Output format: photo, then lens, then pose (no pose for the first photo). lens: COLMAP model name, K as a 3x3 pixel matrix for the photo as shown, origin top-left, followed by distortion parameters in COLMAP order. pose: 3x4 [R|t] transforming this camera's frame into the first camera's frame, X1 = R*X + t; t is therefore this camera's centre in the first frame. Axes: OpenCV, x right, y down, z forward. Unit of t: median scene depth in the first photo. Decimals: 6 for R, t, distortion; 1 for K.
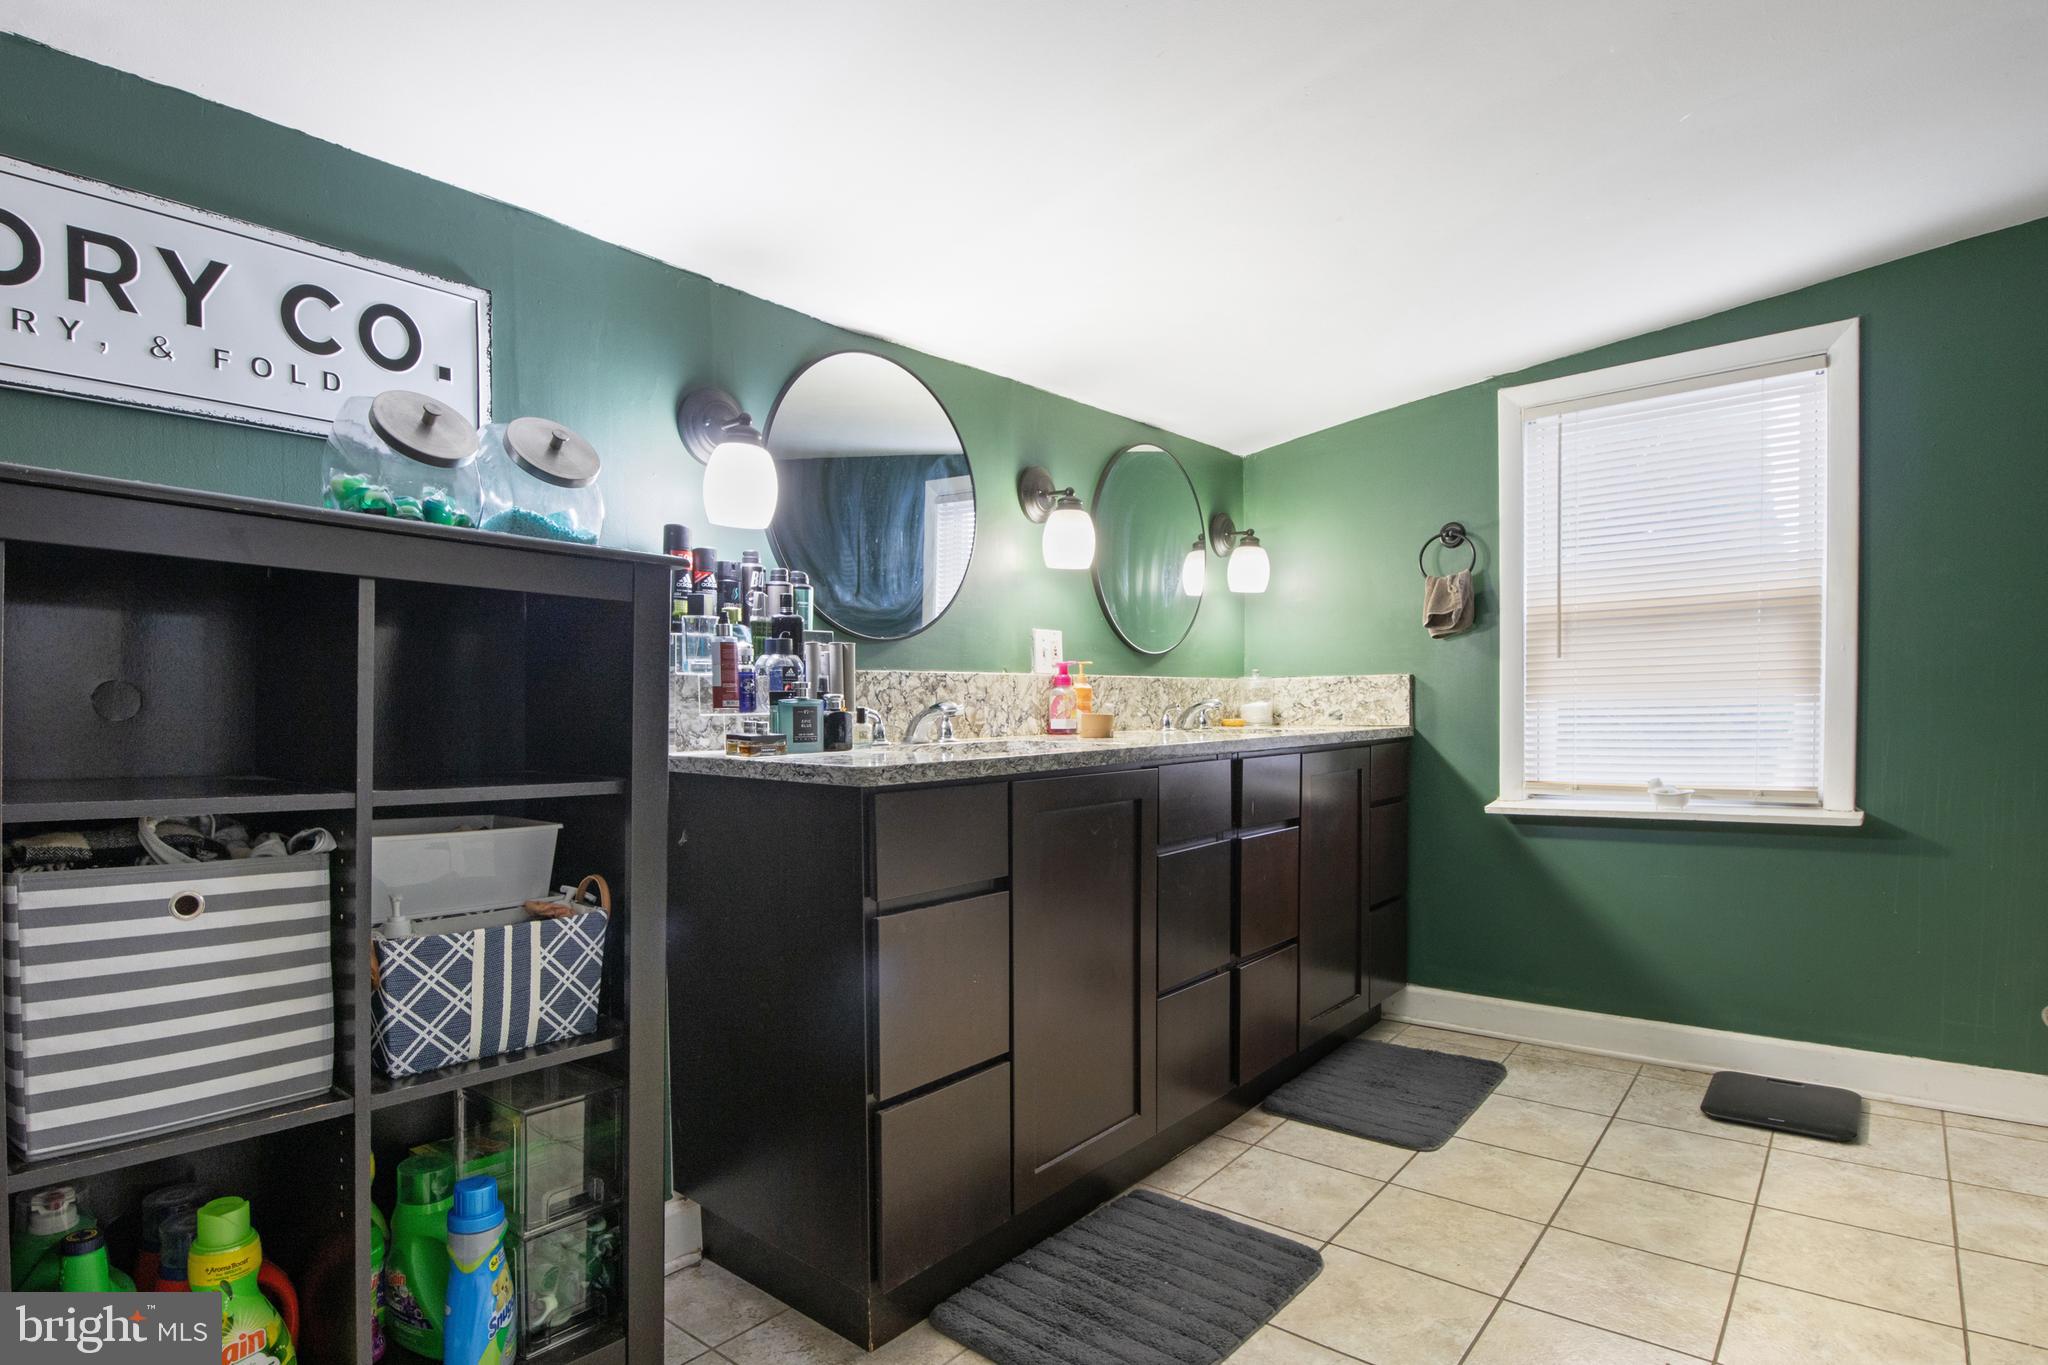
lens RADIAL K [[1046.5, 0, 1021.4], [0, 1046.5, 750.1], [0, 0, 1]] dist [-0.014336, -0.009478]
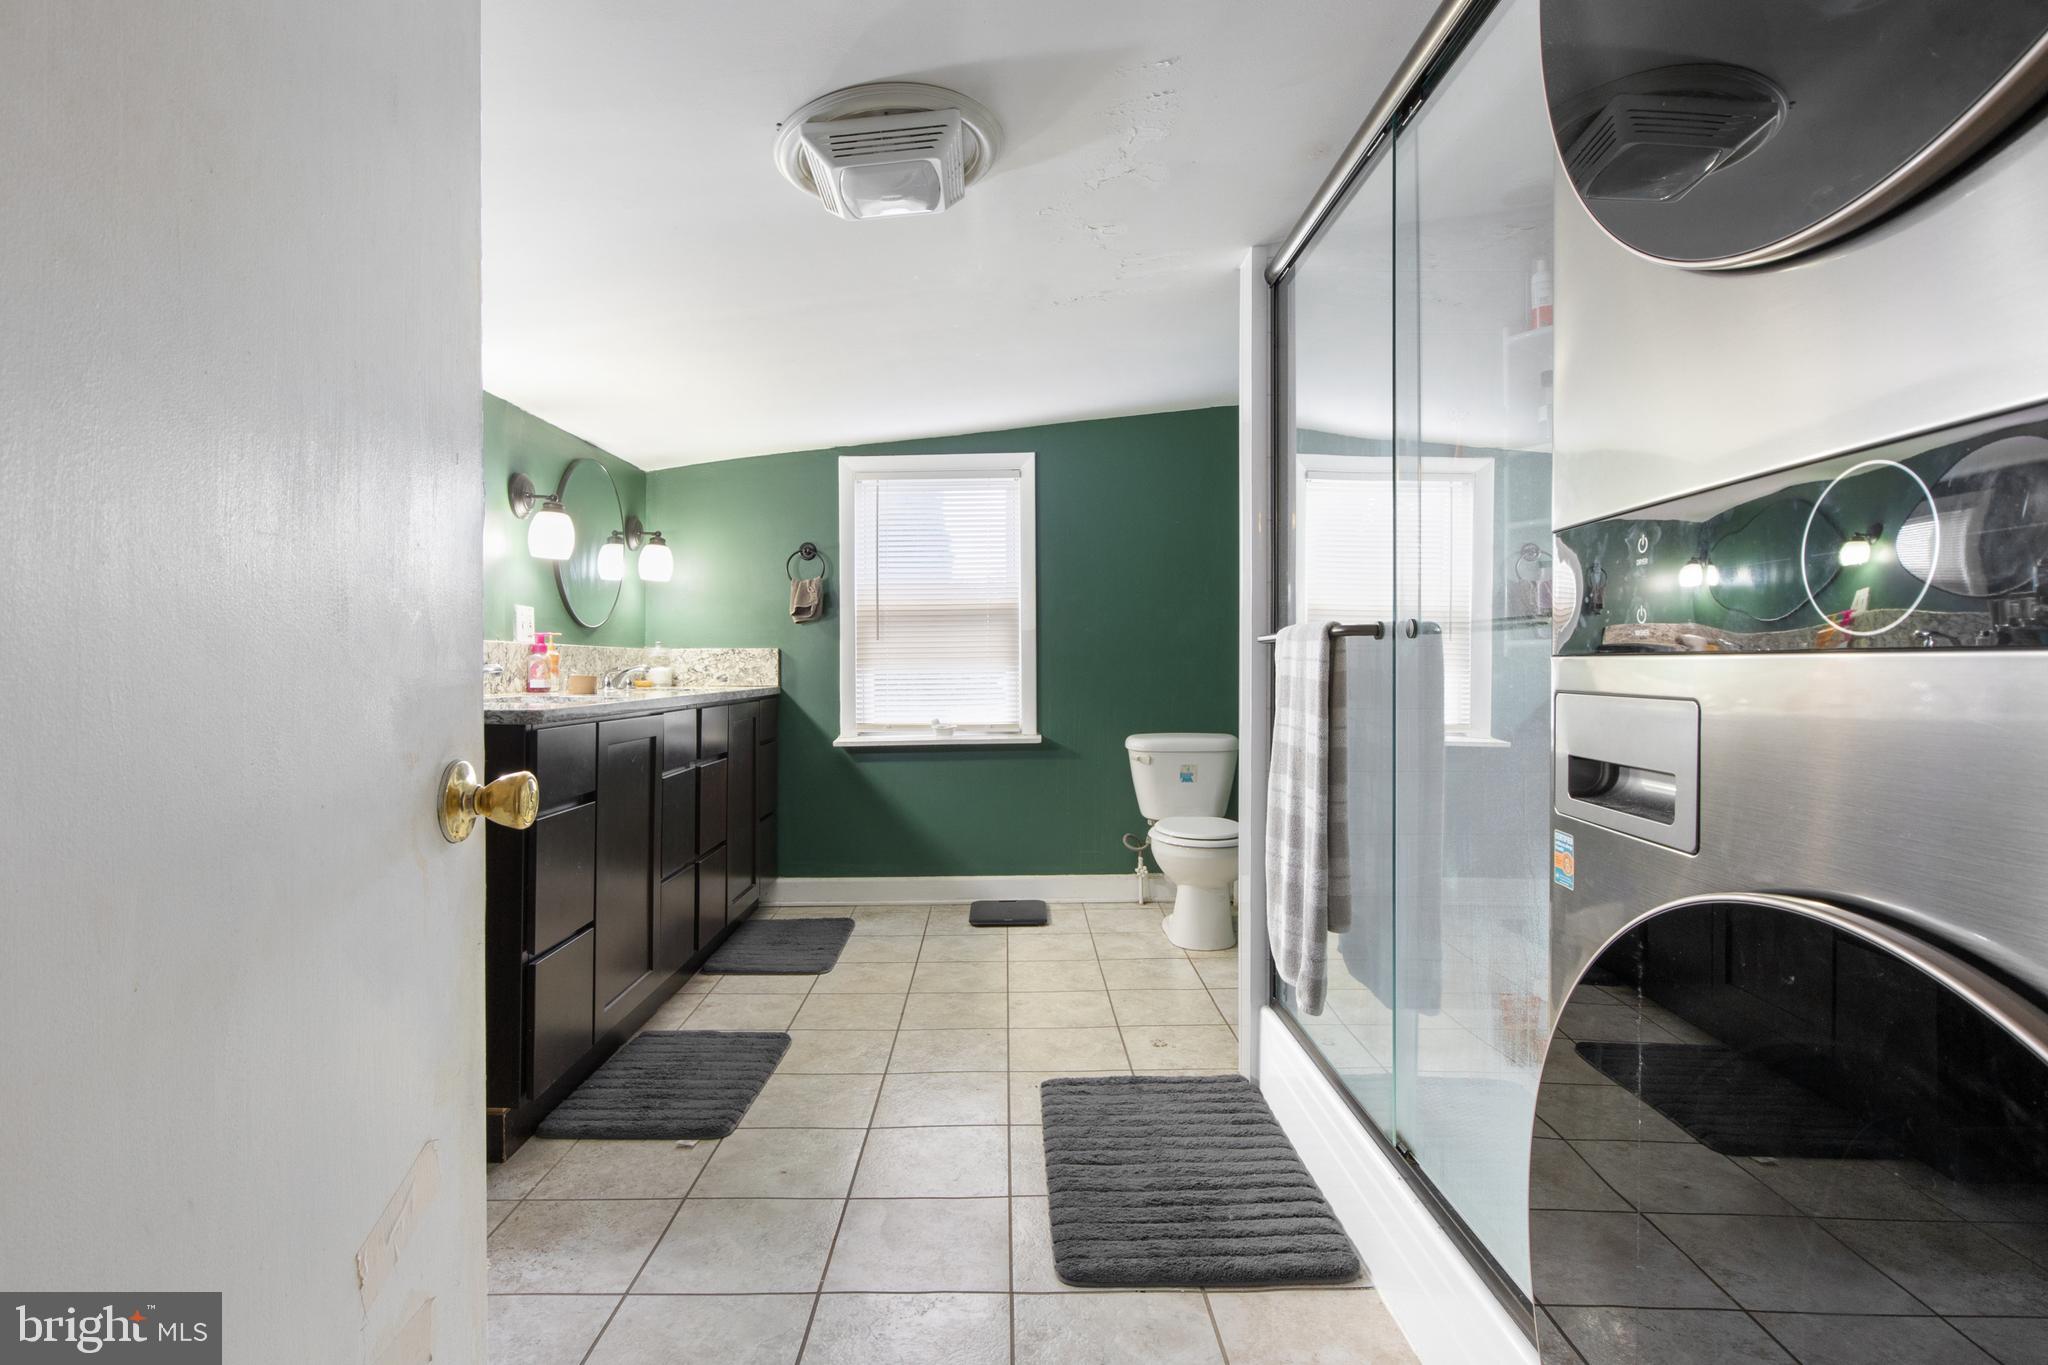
lens RADIAL K [[1018.7, 0, 991.4], [0, 1018.7, 653.6], [0, 0, 1]] dist [0.000374, 0.000016]
pose [[0.775045, 0.020359, 0.631578, -0.300057], [0.018645, 0.998309, -0.055061, 0.015126], [-0.631631, 0.054450, 0.773355, -0.249870]]
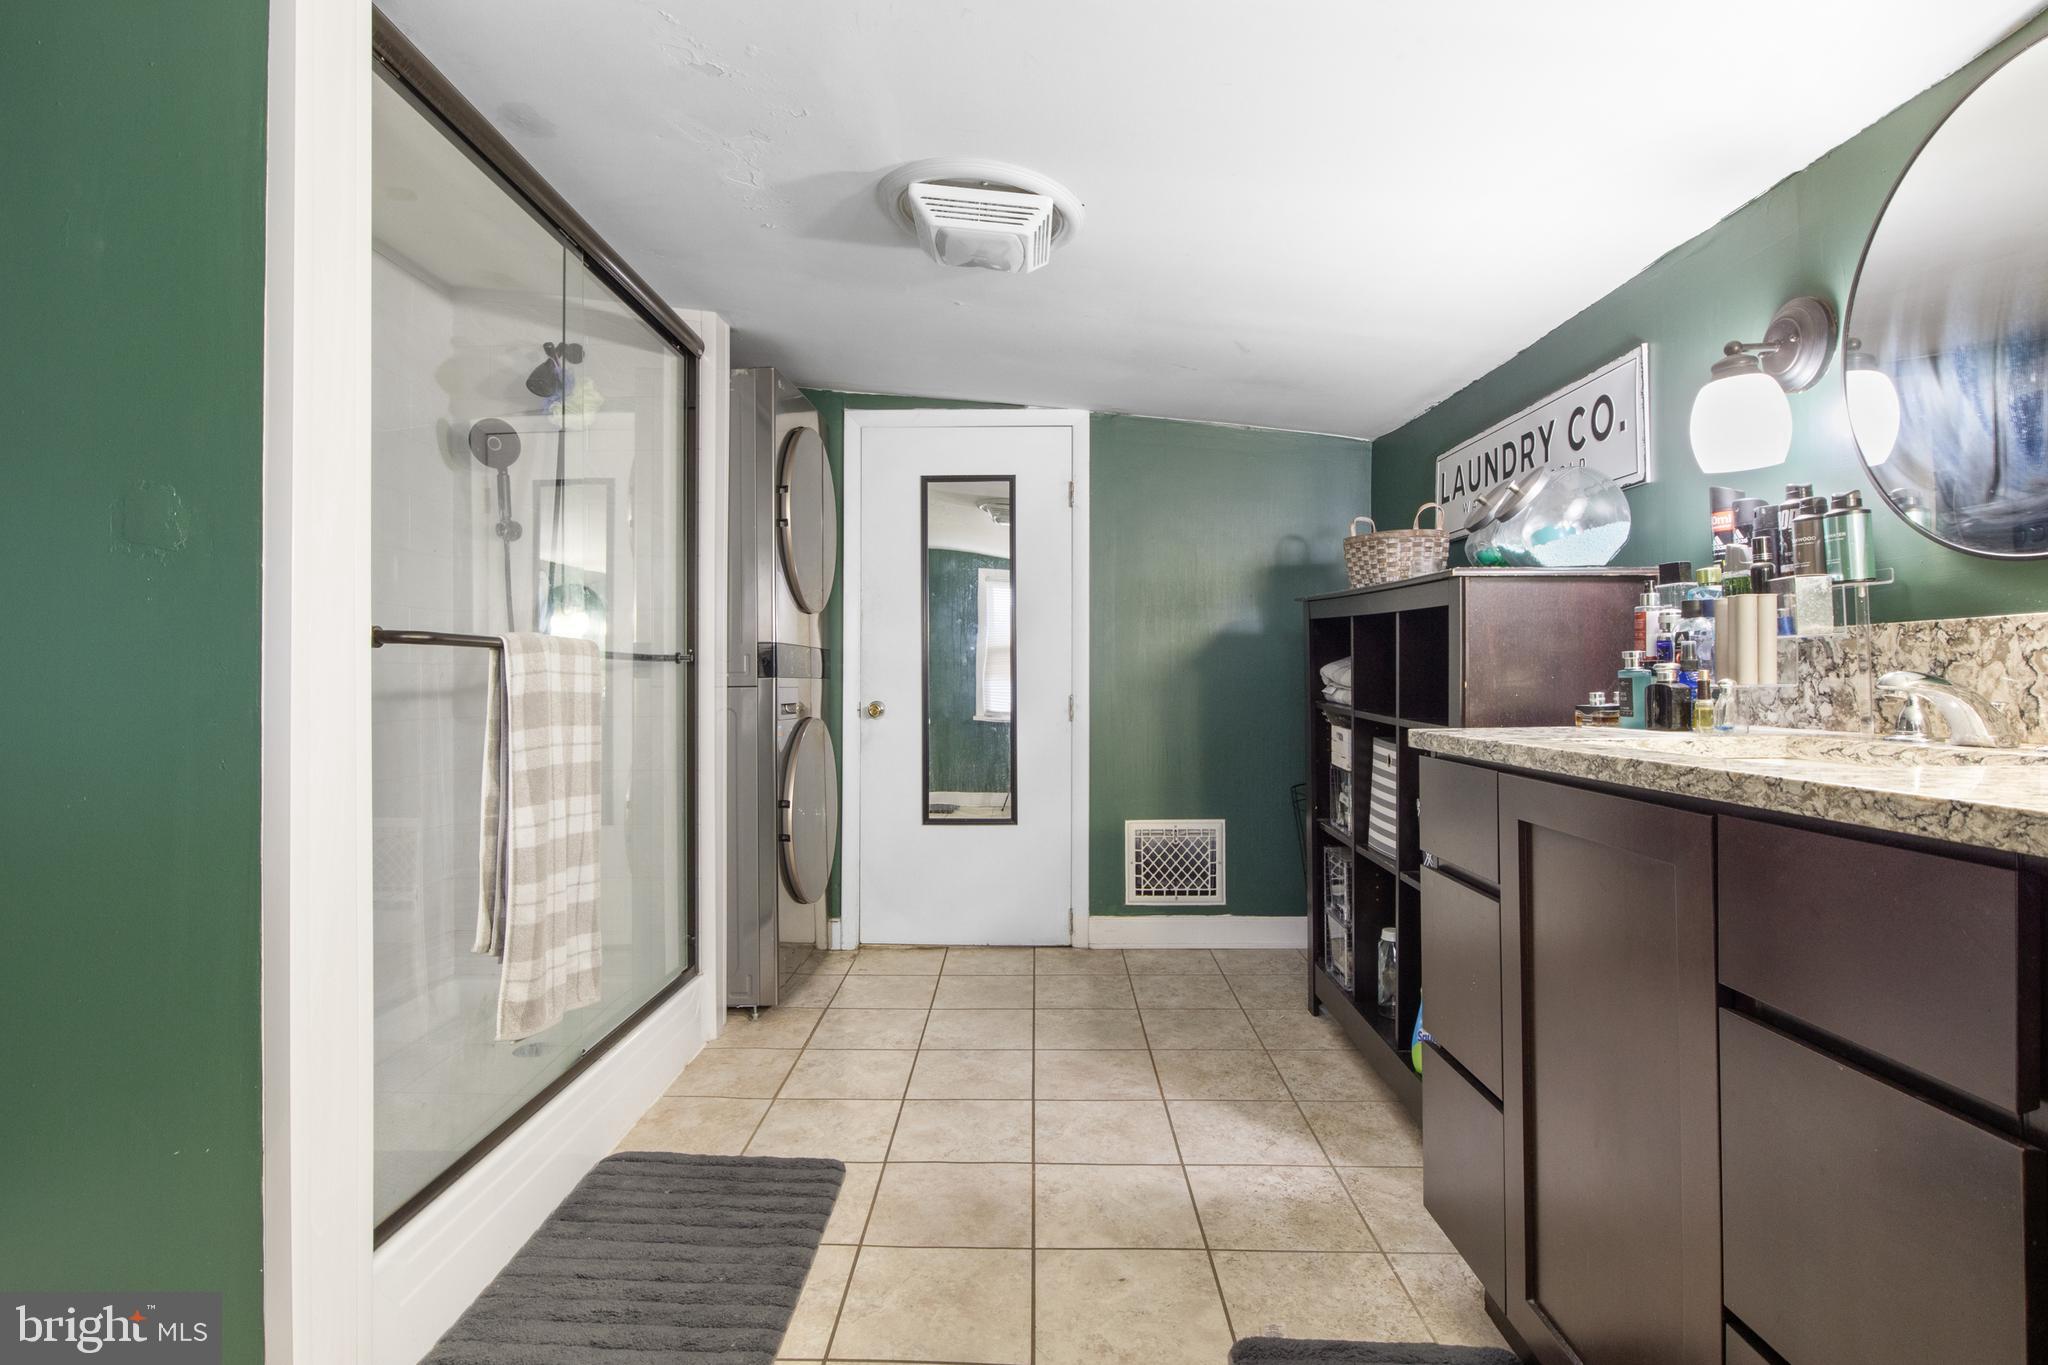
lens RADIAL K [[1036.4, 0, 1026.6], [0, 1036.4, 674.7], [0, 0, 1]] dist [0.000021, -0.000244]
pose [[-0.770486, 0.009659, -0.637384, 0.500372], [-0.017018, 0.999217, 0.035714, -0.043569], [0.637230, 0.038364, -0.769718, 0.873736]]
